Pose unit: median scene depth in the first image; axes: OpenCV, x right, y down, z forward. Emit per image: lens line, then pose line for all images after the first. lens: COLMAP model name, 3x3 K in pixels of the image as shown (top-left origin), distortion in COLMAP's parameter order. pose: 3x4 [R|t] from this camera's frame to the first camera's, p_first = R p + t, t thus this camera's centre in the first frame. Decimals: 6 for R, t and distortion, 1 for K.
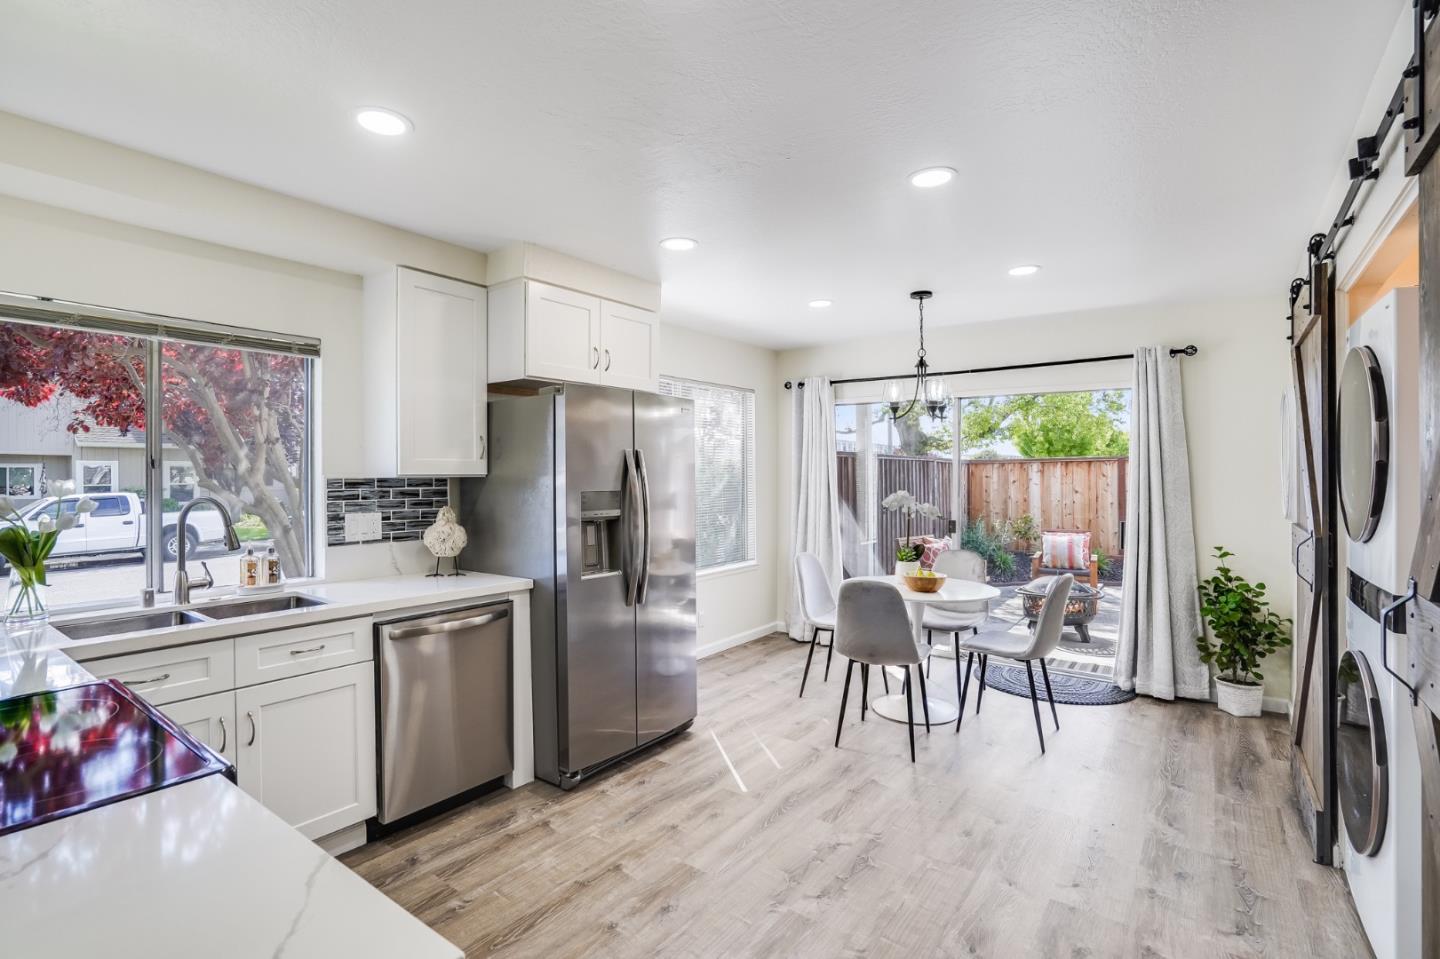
lens RADIAL K [[684.2, 0, 706.0], [0, 684.2, 473.5], [0, 0, 1]] dist [-0.027136, 0.000359]
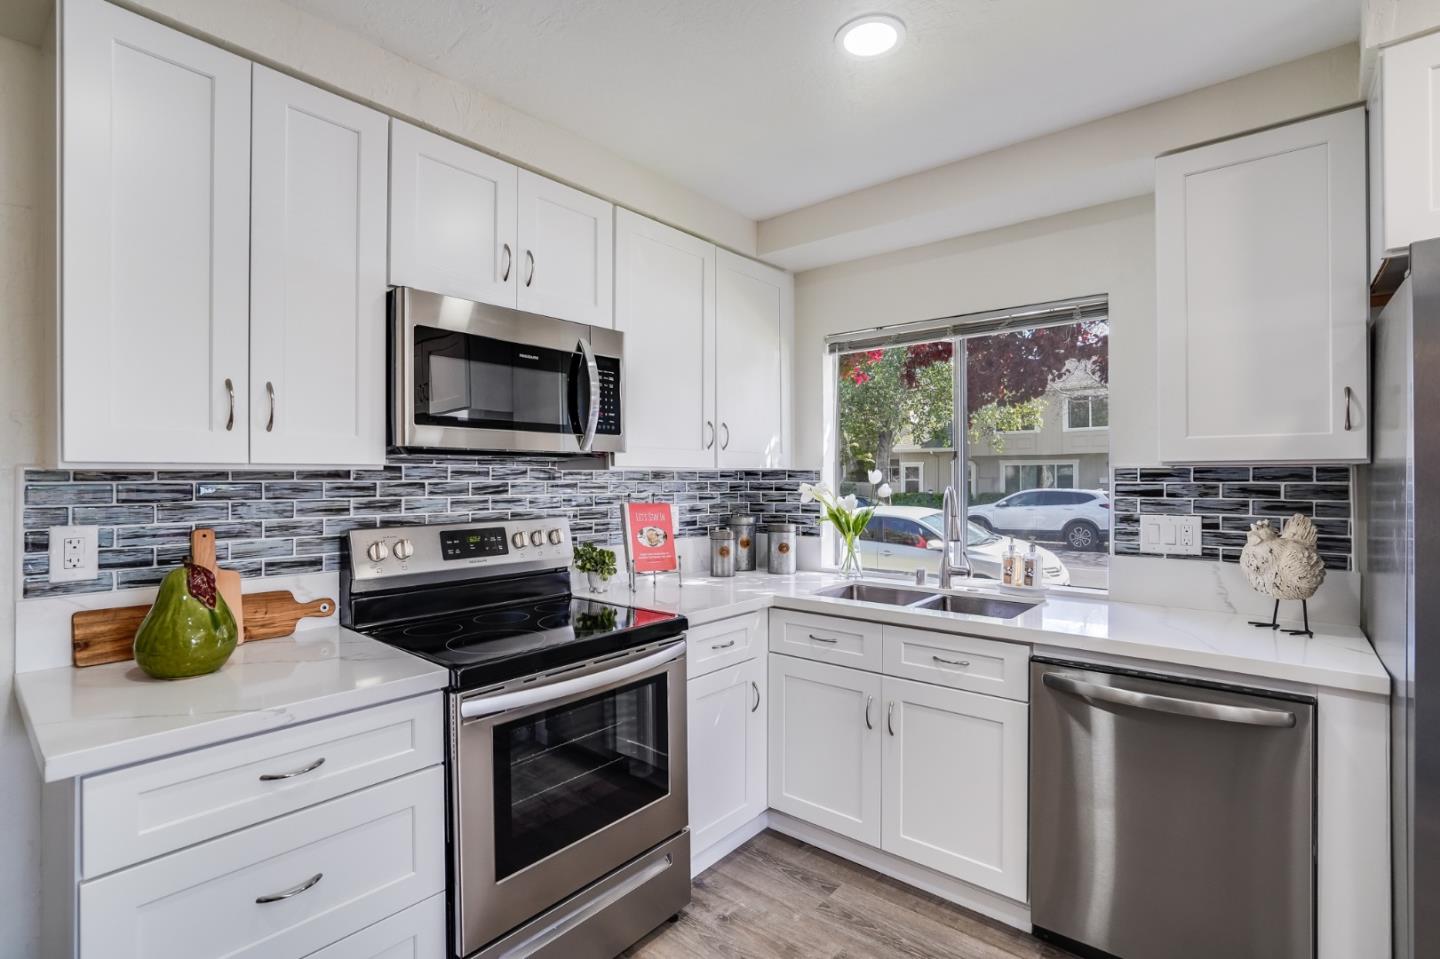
lens RADIAL K [[684.2, 0, 706.0], [0, 684.2, 473.5], [0, 0, 1]] dist [-0.027136, 0.000359]
pose [[-0.067590, 0.001249, -0.997712, 0.245644], [0.009287, 0.999957, 0.000622, 0.008408], [0.997670, -0.009224, -0.067599, 0.558322]]
